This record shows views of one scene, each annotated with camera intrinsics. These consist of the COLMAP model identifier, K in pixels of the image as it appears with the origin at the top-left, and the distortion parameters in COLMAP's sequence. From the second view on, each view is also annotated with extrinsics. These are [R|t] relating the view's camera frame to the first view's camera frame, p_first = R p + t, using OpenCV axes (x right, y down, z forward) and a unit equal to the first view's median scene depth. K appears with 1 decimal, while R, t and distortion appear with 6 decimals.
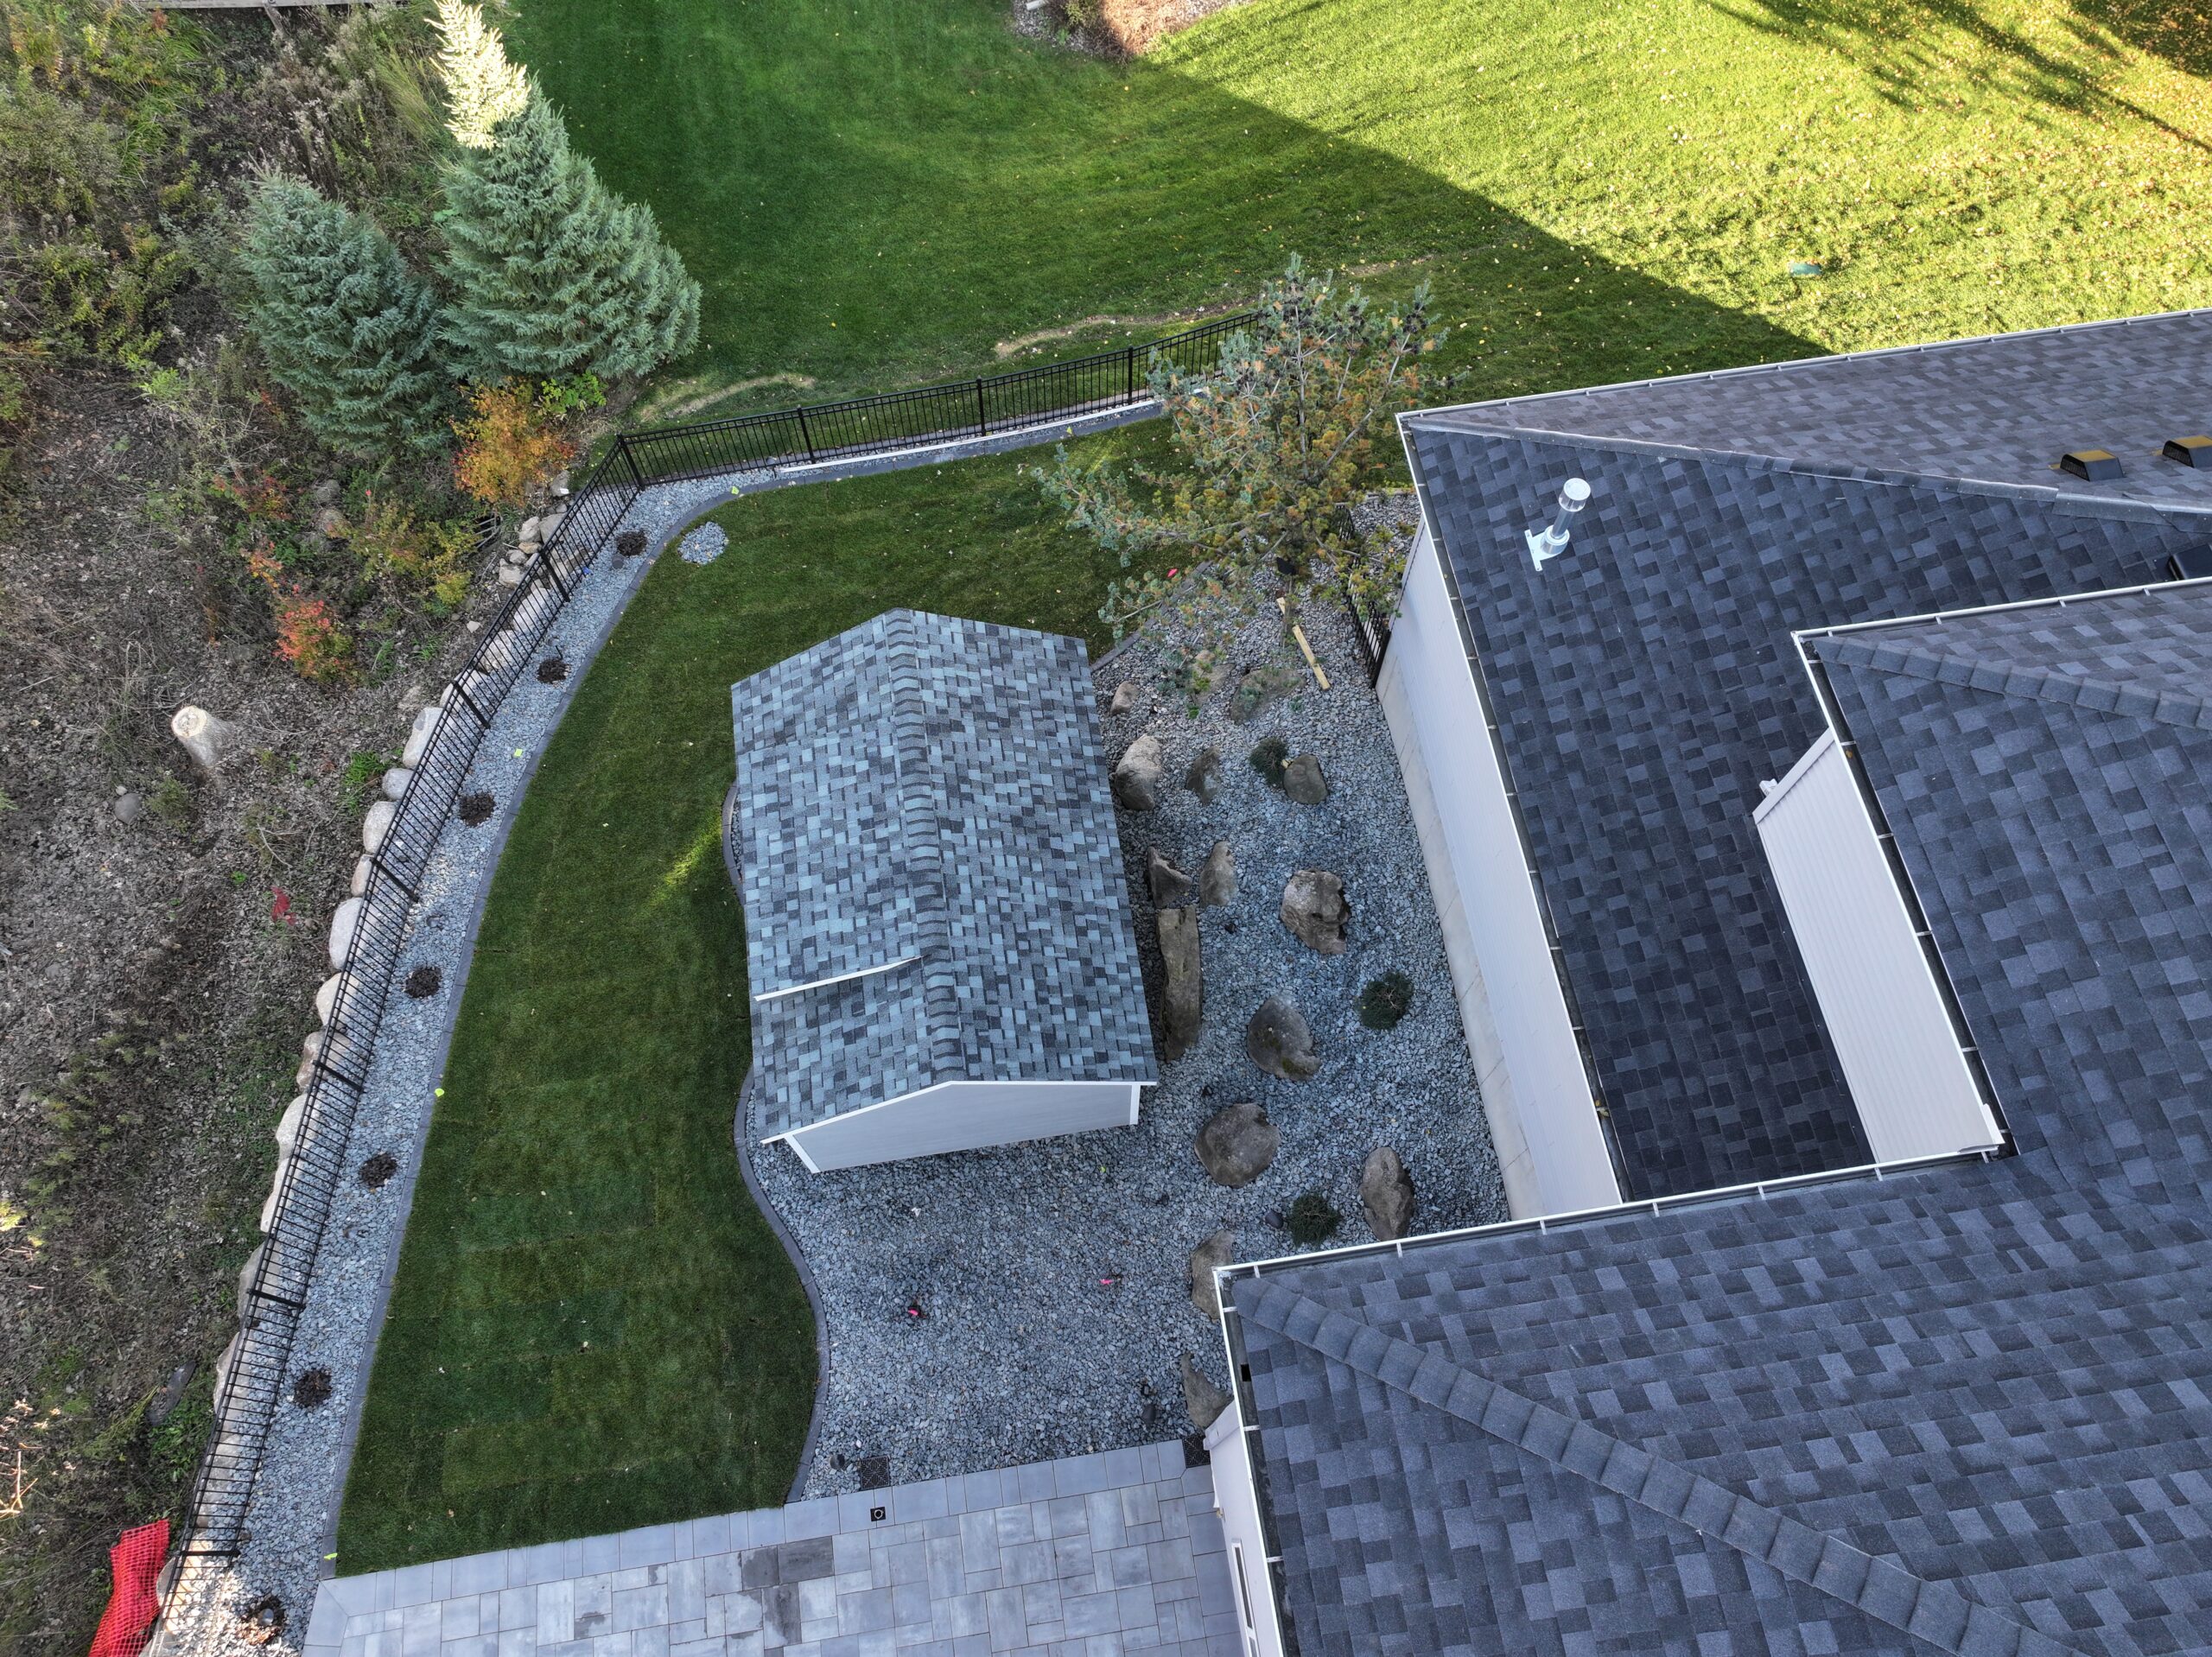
lens RADIAL K [[1550.4, 0, 1109.2], [0, 1550.4, 823.9], [0, 0, 1]] dist [0.004692, 0.002251]
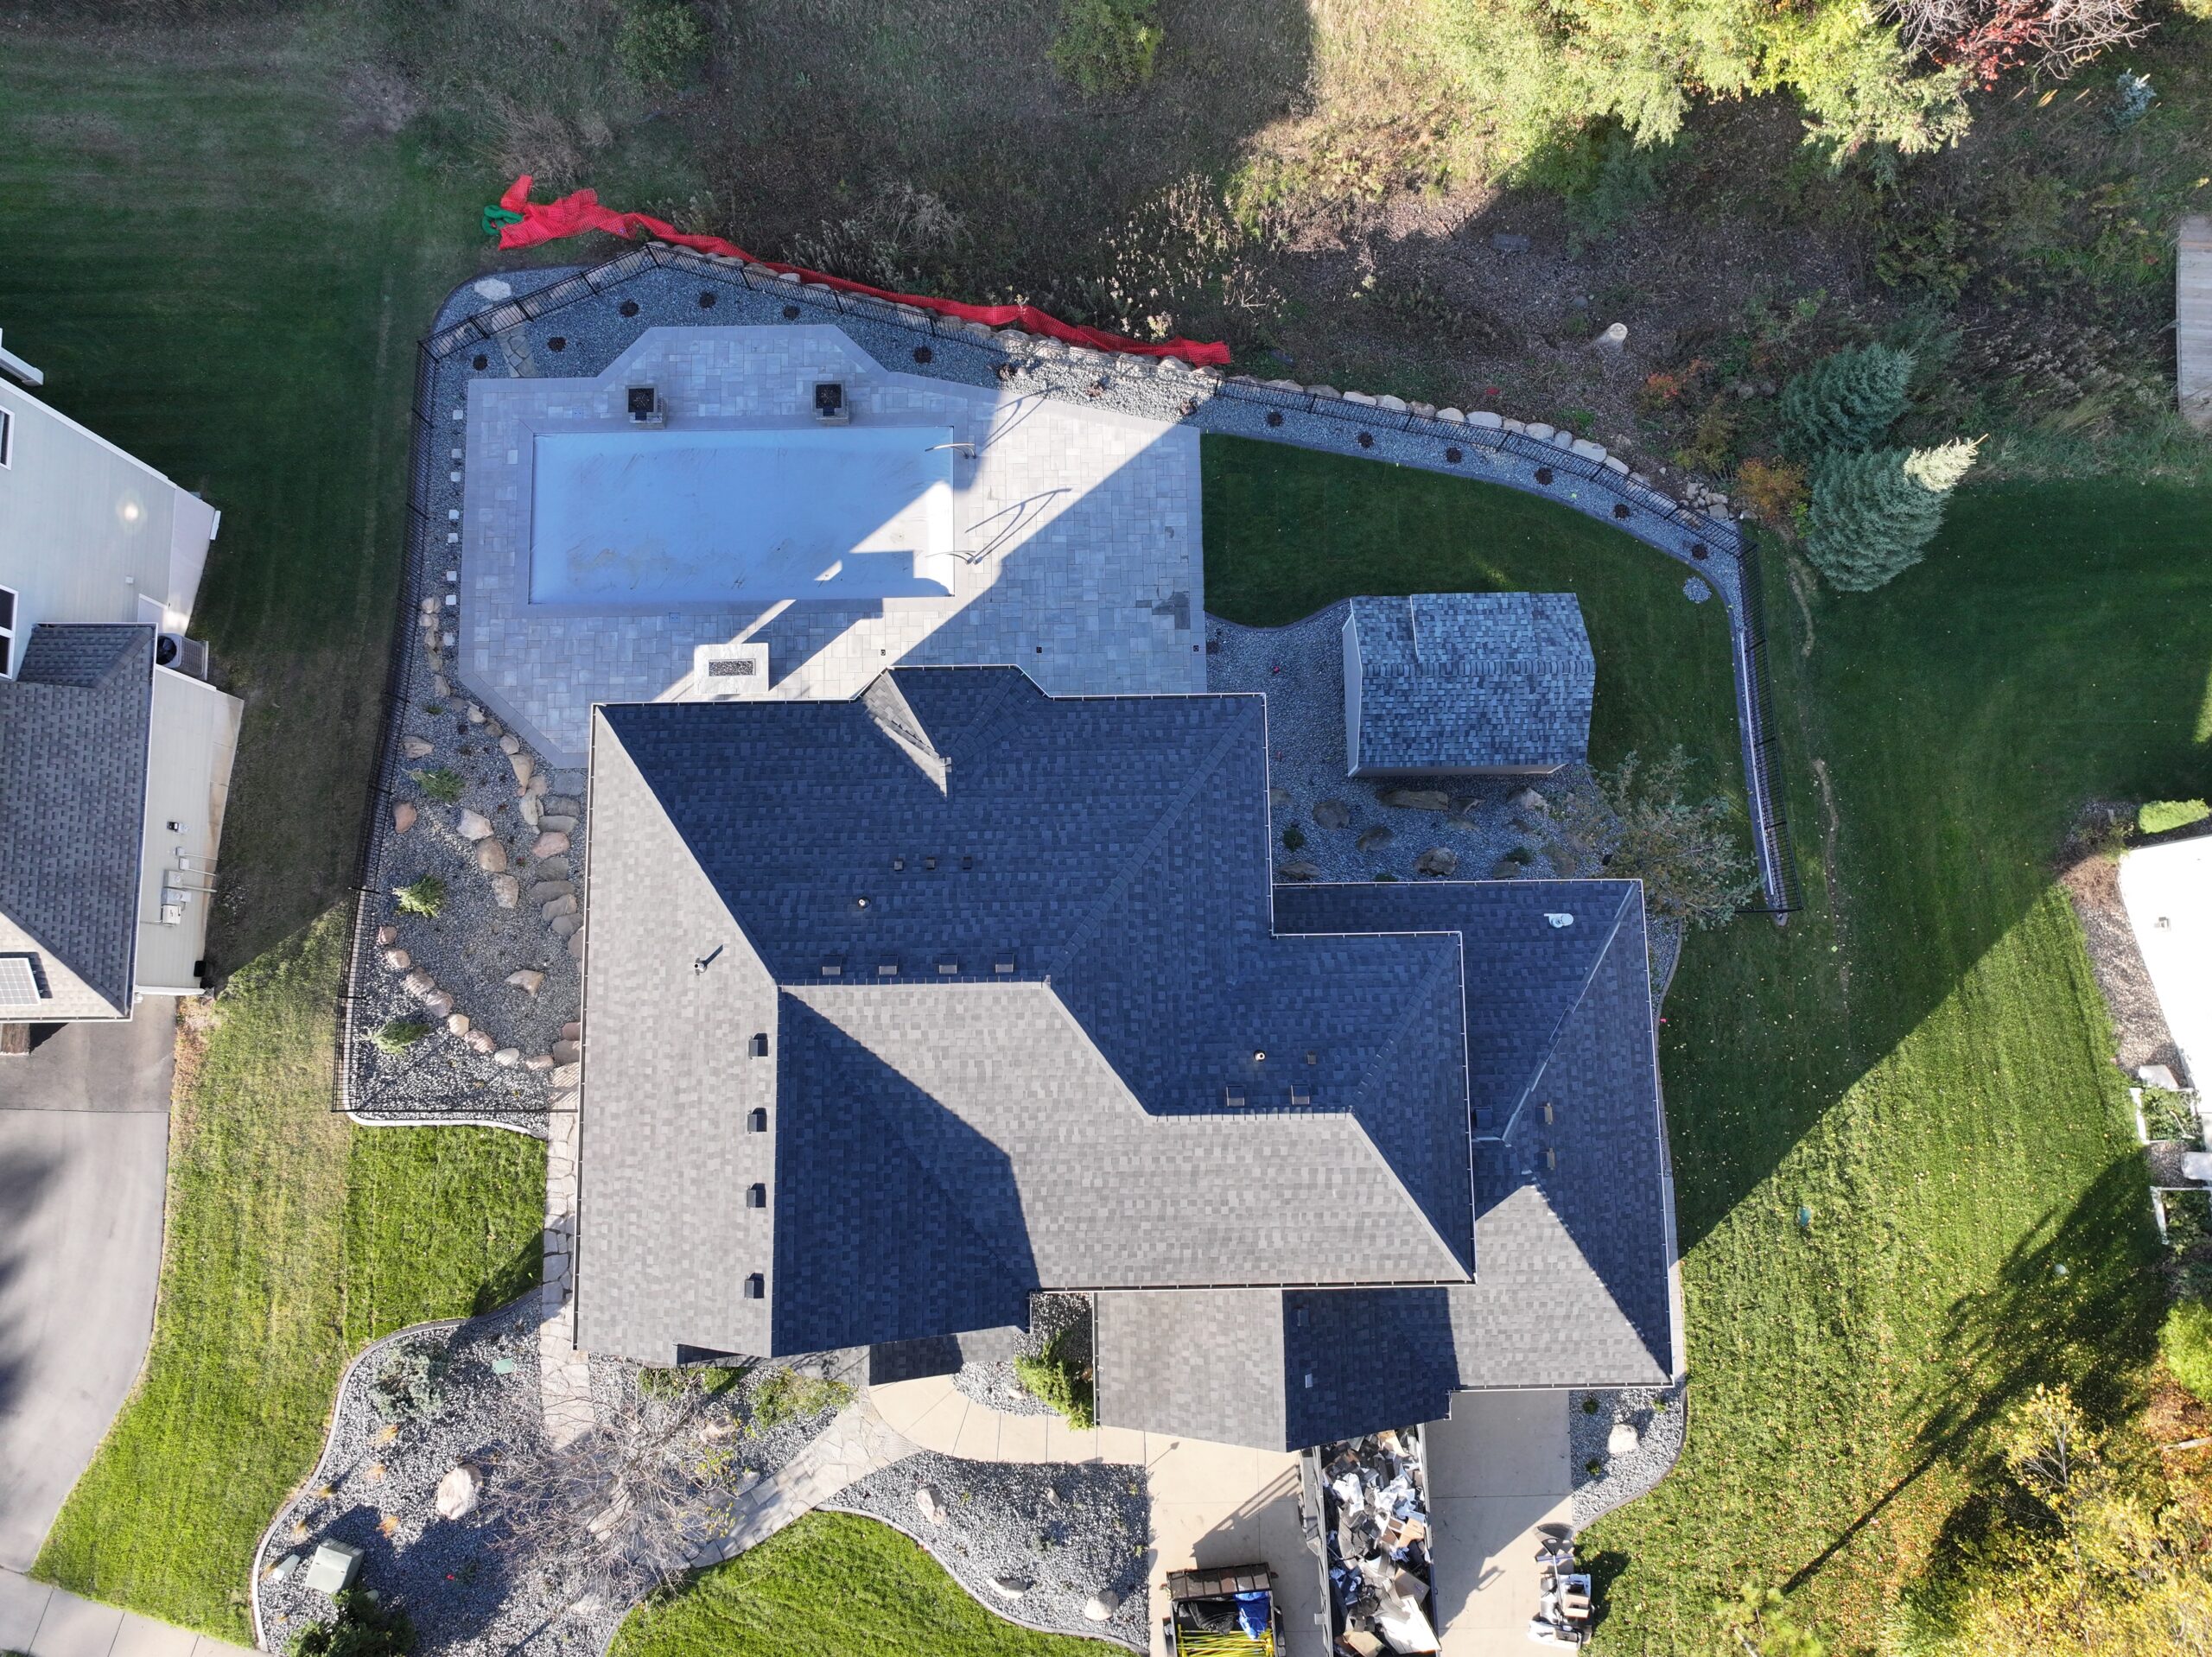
lens RADIAL K [[1551.1, 0, 1104.9], [0, 1551.1, 817.8], [0, 0, 1]] dist [0.000462, 0.001573]
pose [[-0.133827, 0.981851, -0.134386, 0.383332], [-0.902504, -0.064734, 0.425788, -0.393925], [0.409360, 0.178266, 0.894788, -0.979026]]
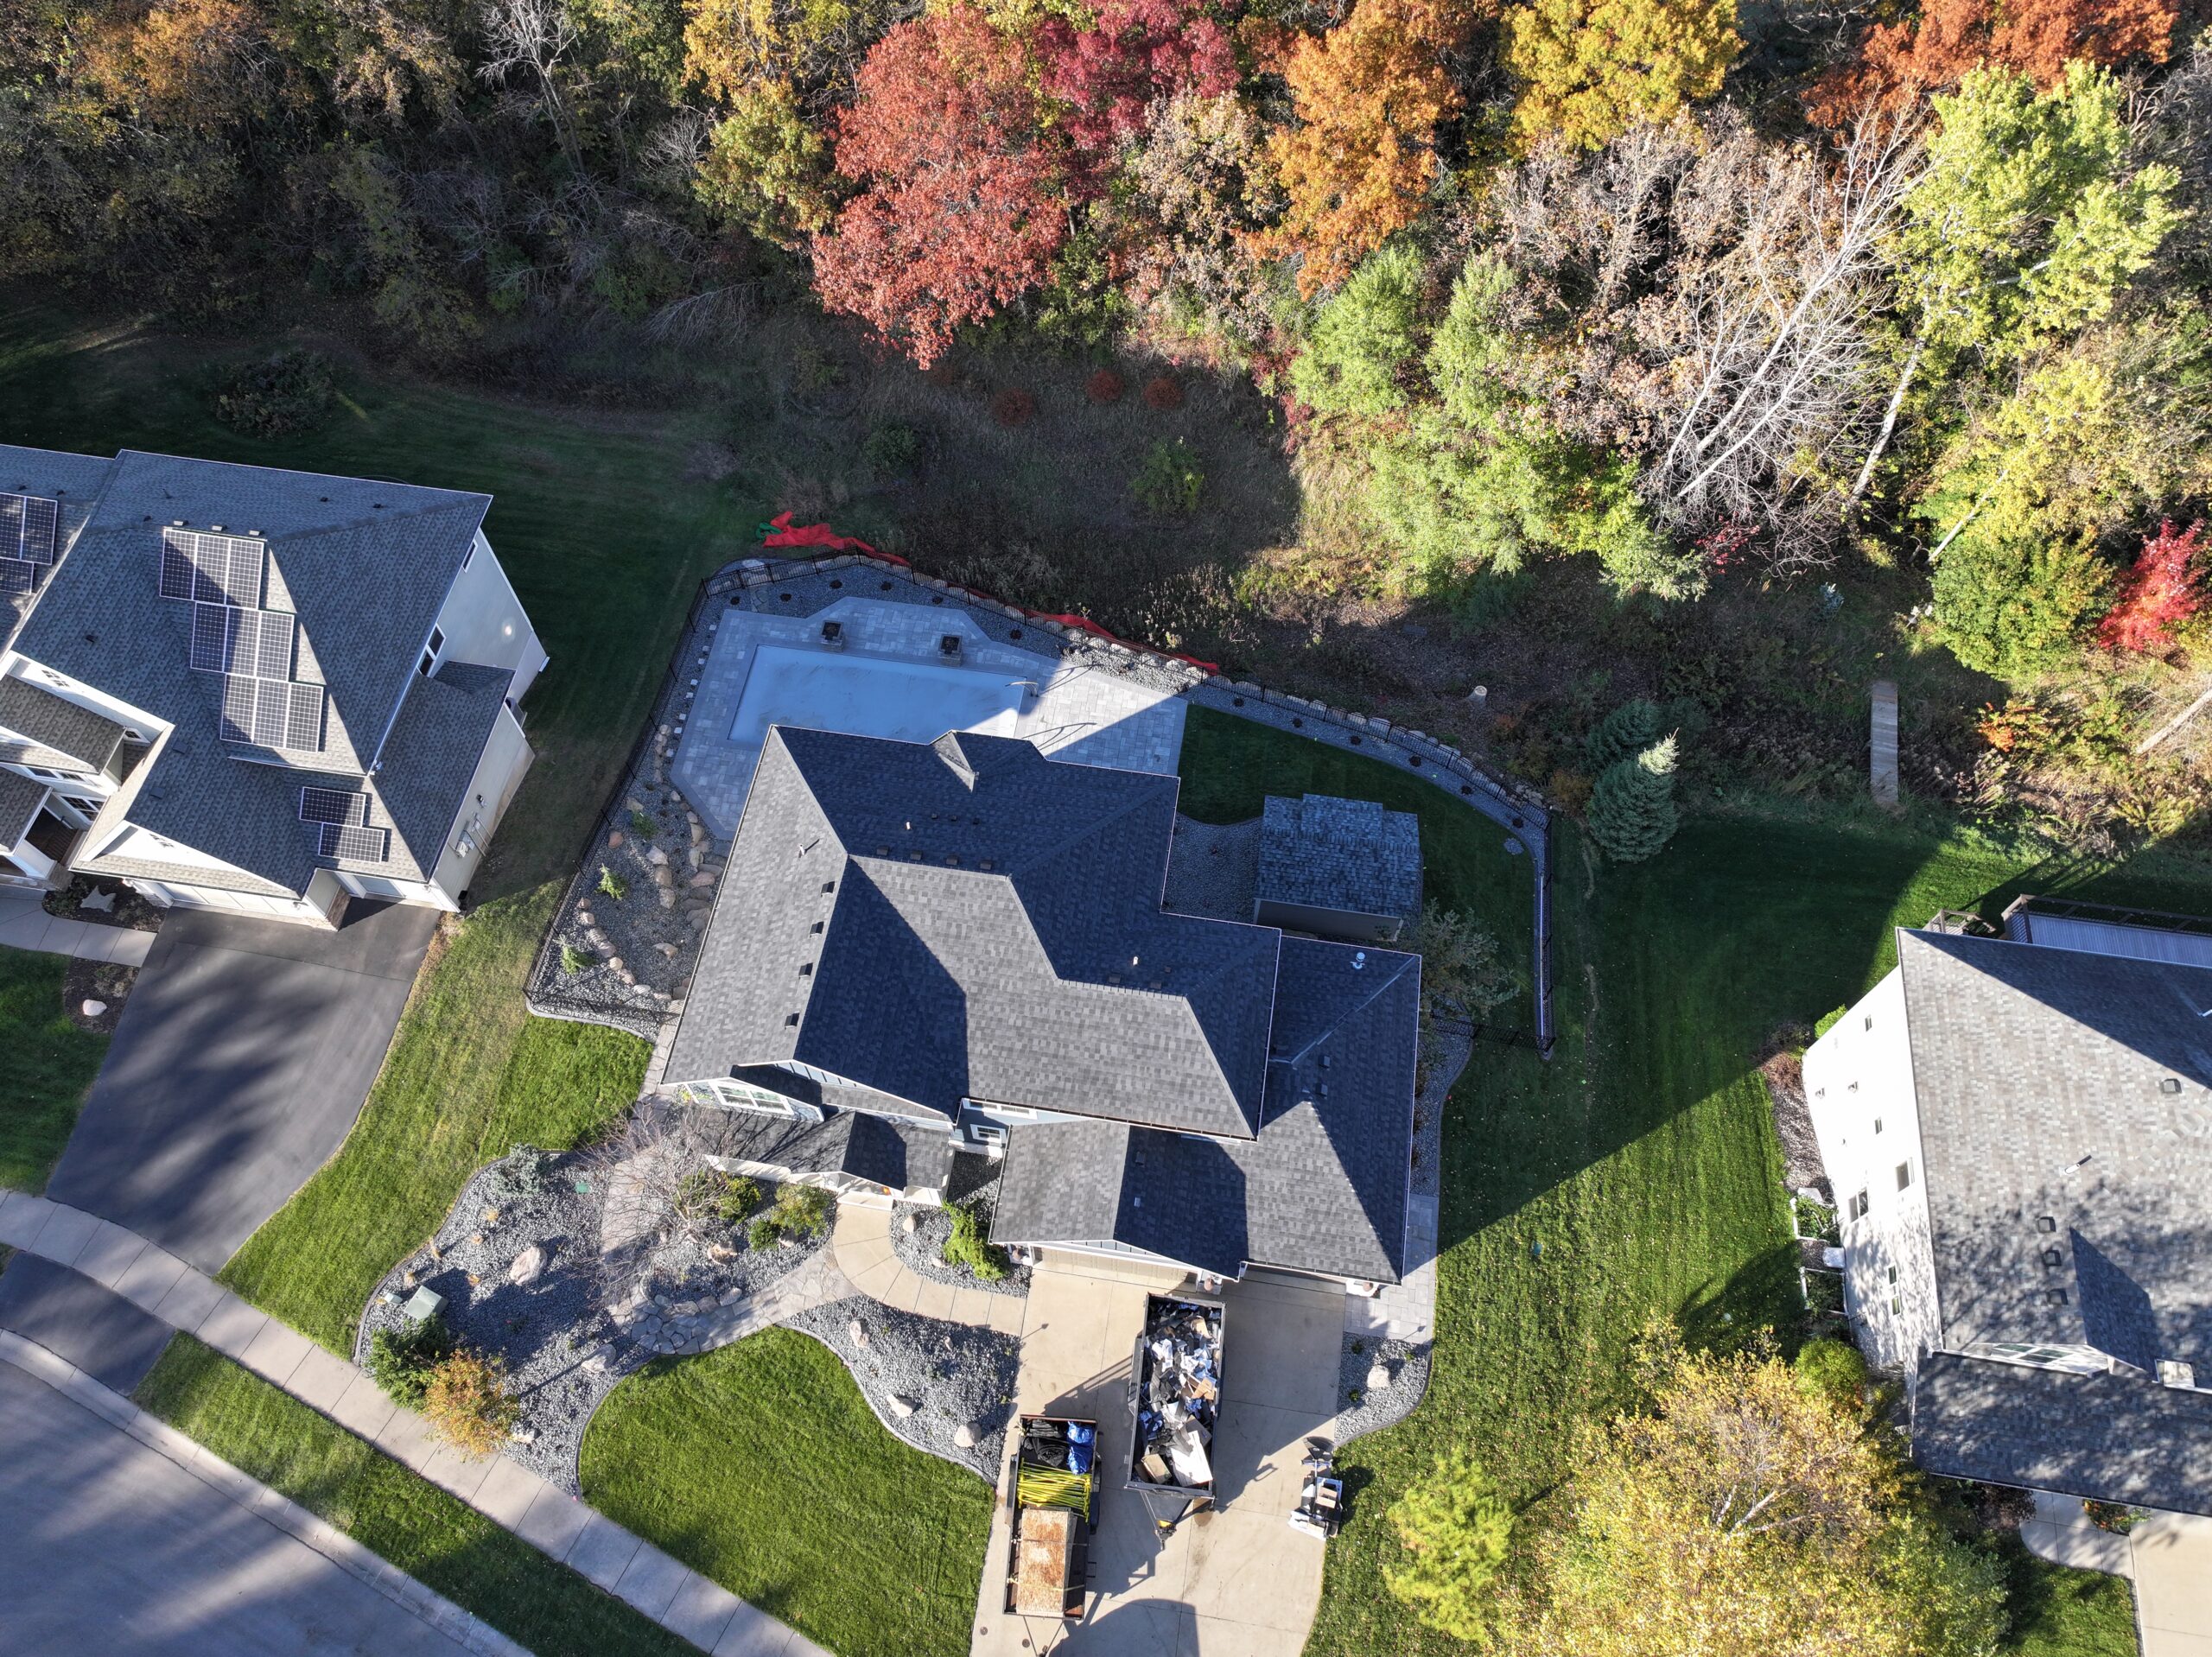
lens RADIAL K [[1549.0, 0, 1107.3], [0, 1549.0, 818.6], [0, 0, 1]] dist [0.000216, -0.003409]
pose [[-0.296644, 0.830513, -0.471434, 1.287659], [-0.868603, -0.029475, 0.494632, -0.996083], [0.396903, 0.556218, 0.730130, -1.365238]]
